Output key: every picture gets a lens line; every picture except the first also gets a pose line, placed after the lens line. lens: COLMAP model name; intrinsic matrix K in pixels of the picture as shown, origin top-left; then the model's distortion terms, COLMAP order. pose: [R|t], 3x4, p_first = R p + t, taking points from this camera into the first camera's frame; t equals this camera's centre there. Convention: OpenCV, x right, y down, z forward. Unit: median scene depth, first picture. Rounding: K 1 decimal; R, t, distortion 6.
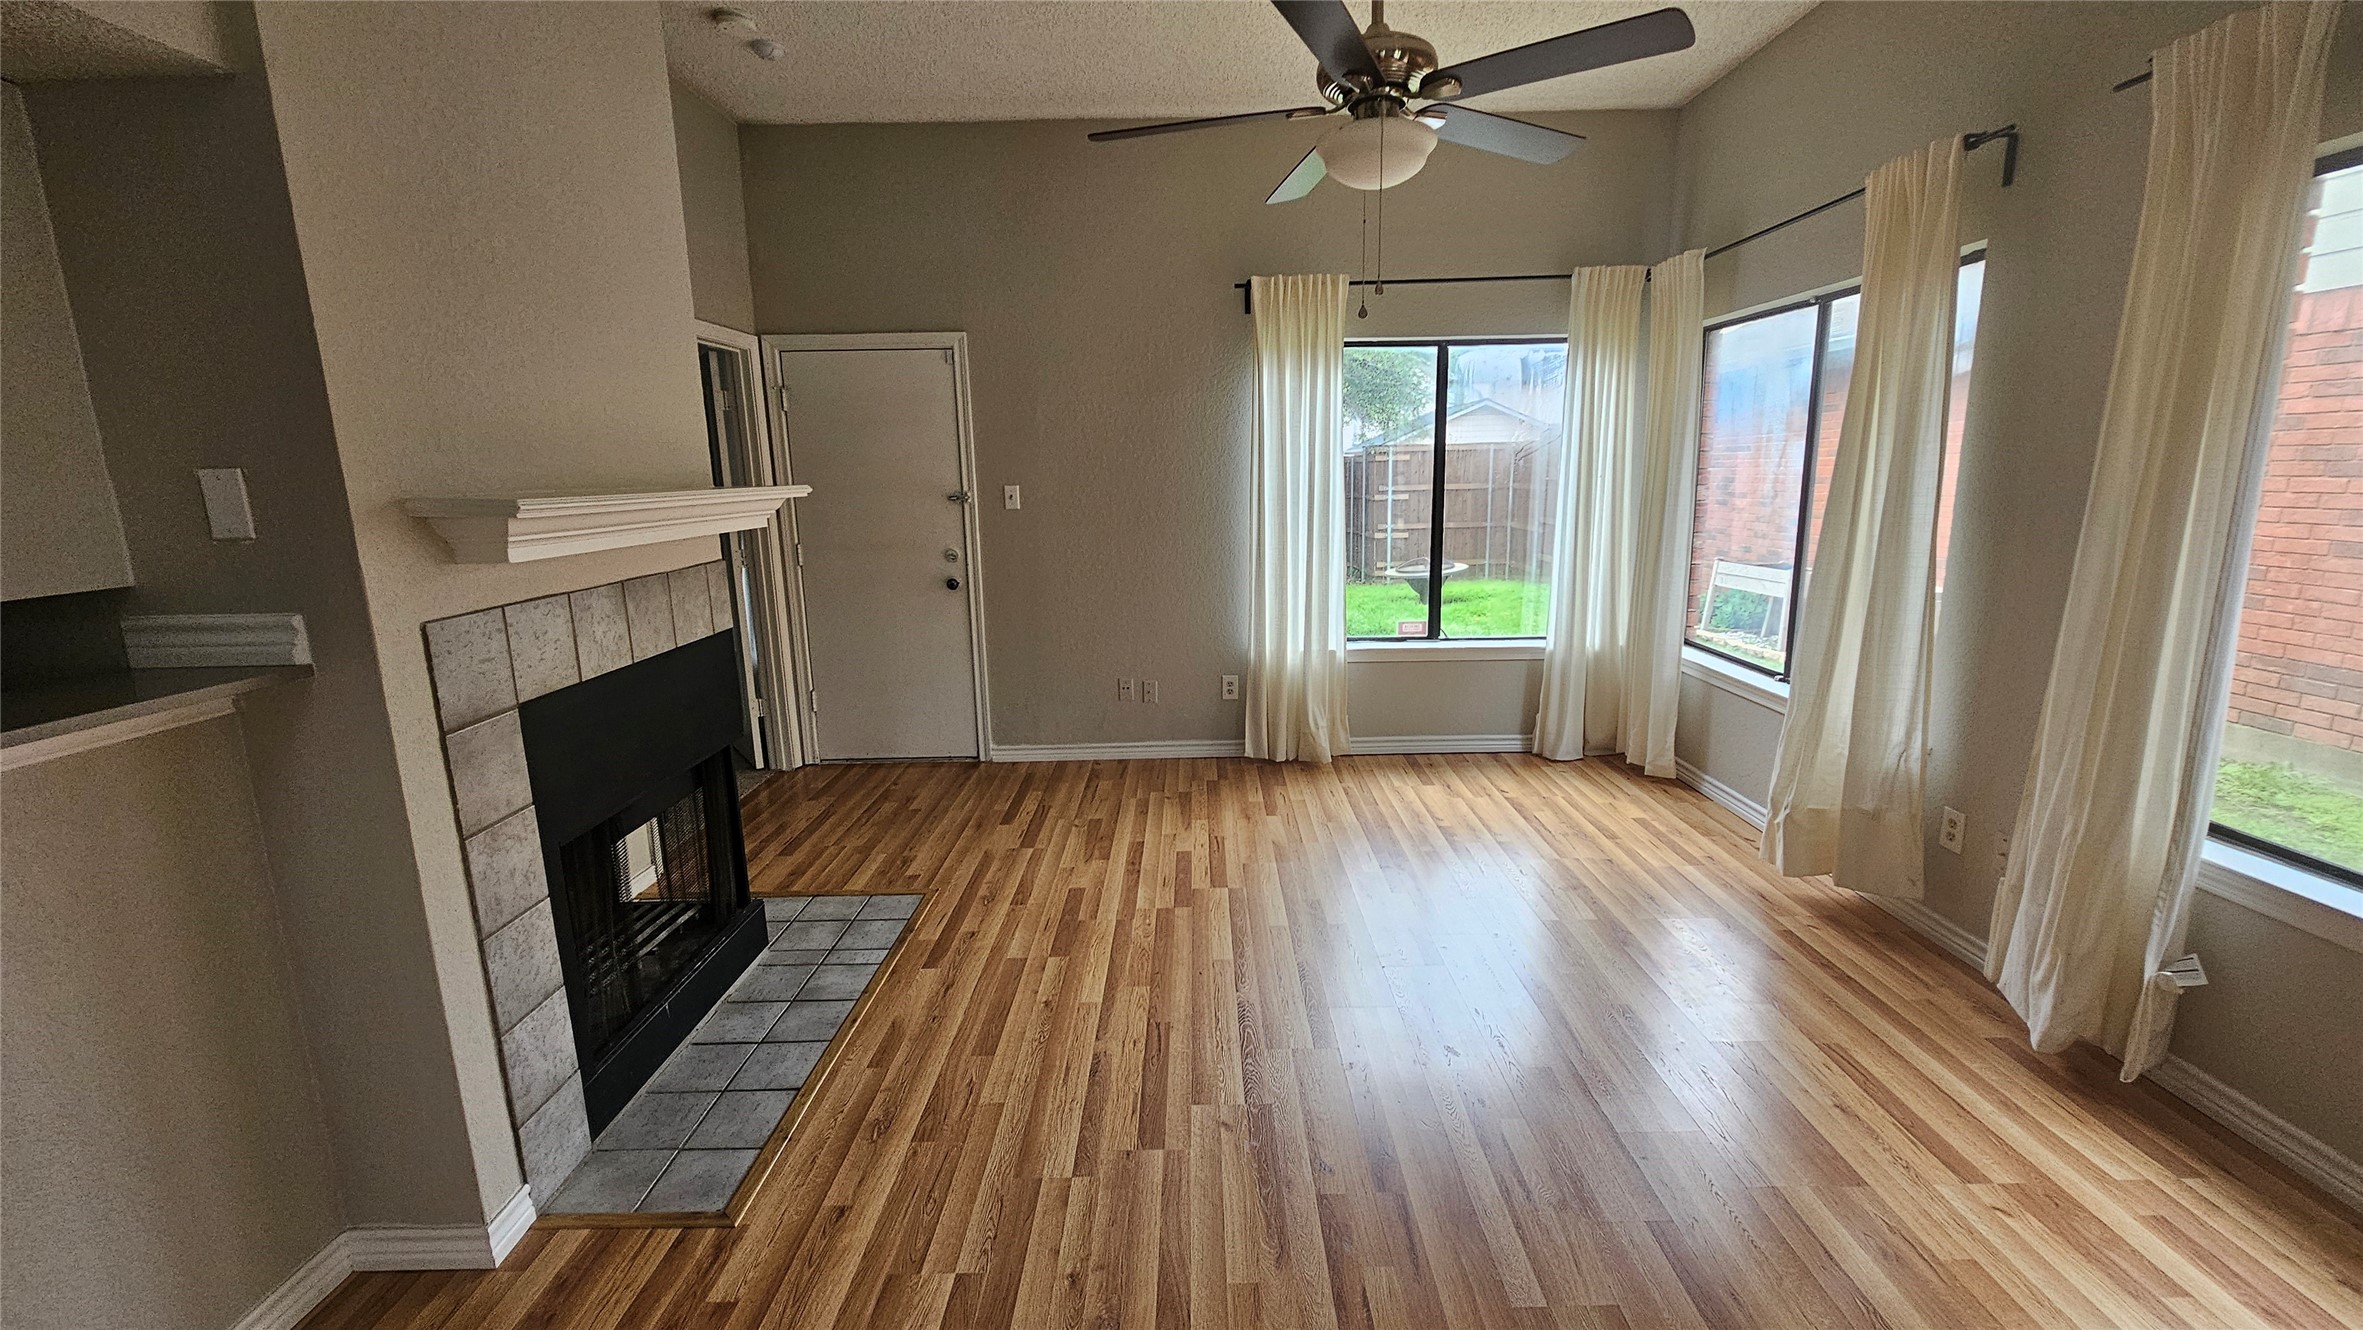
lens RADIAL K [[984.3, 0, 1194.4], [0, 984.3, 662.6], [0, 0, 1]] dist [0.000685, -0.000155]
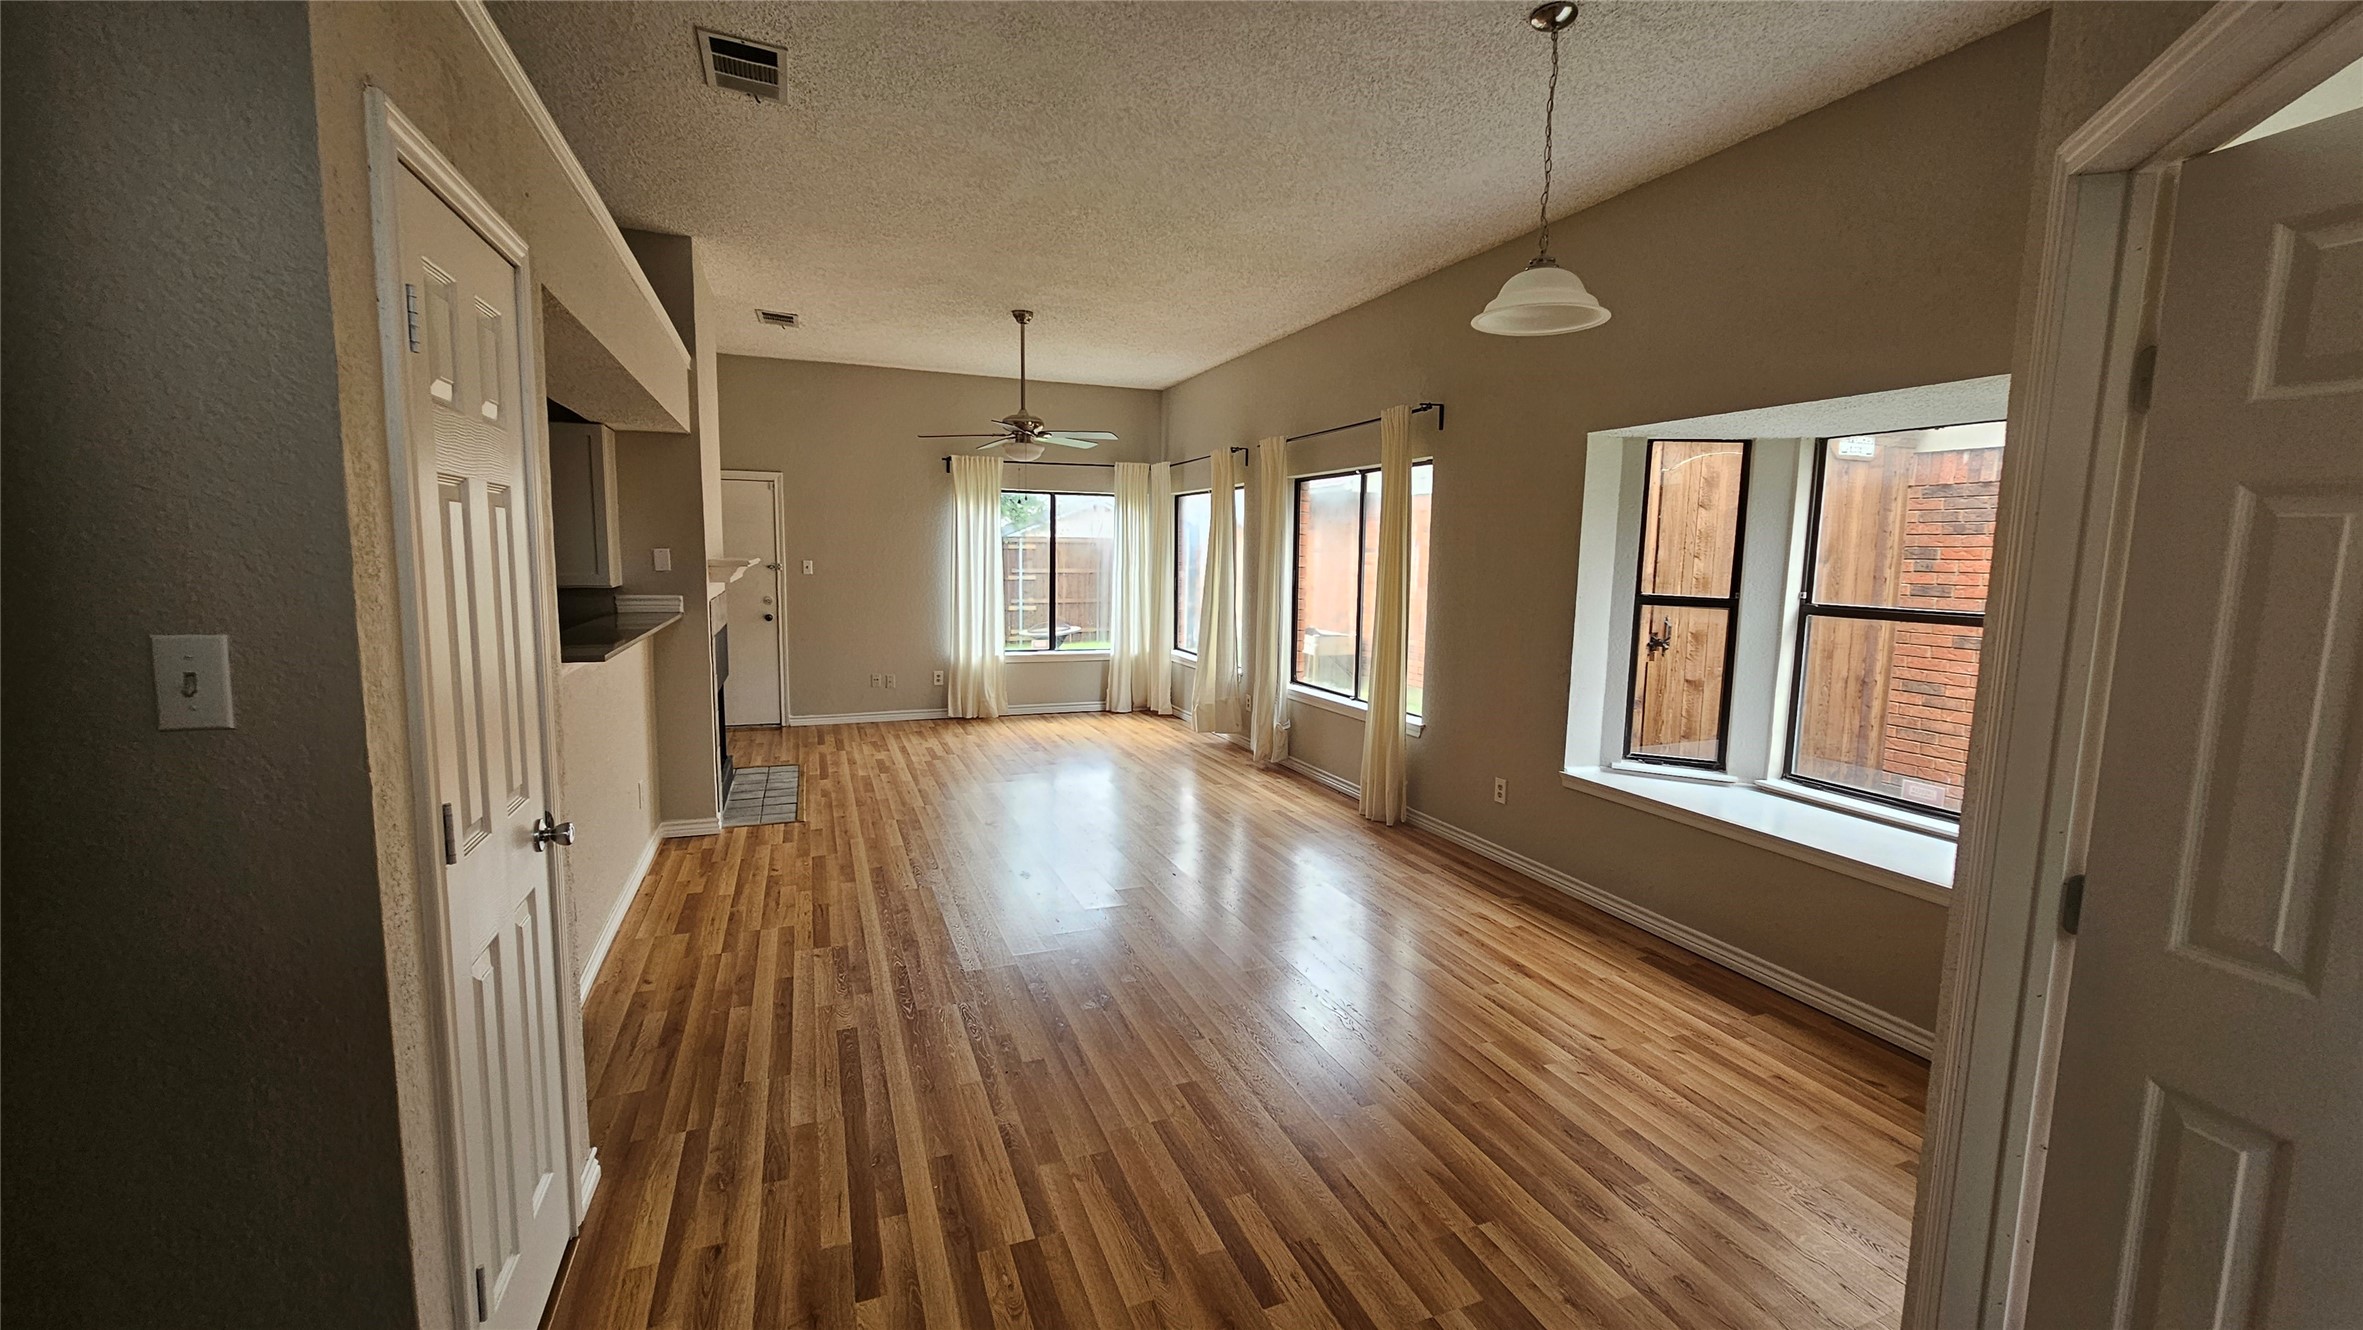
lens RADIAL K [[984.3, 0, 1194.1], [0, 984.3, 659.4], [0, 0, 1]] dist [0.000685, -0.000155]
pose [[0.931593, -0.005268, 0.363465, -0.182895], [0.037144, 0.996041, -0.080768, 0.155327], [-0.361600, 0.088743, 0.928100, -0.820612]]
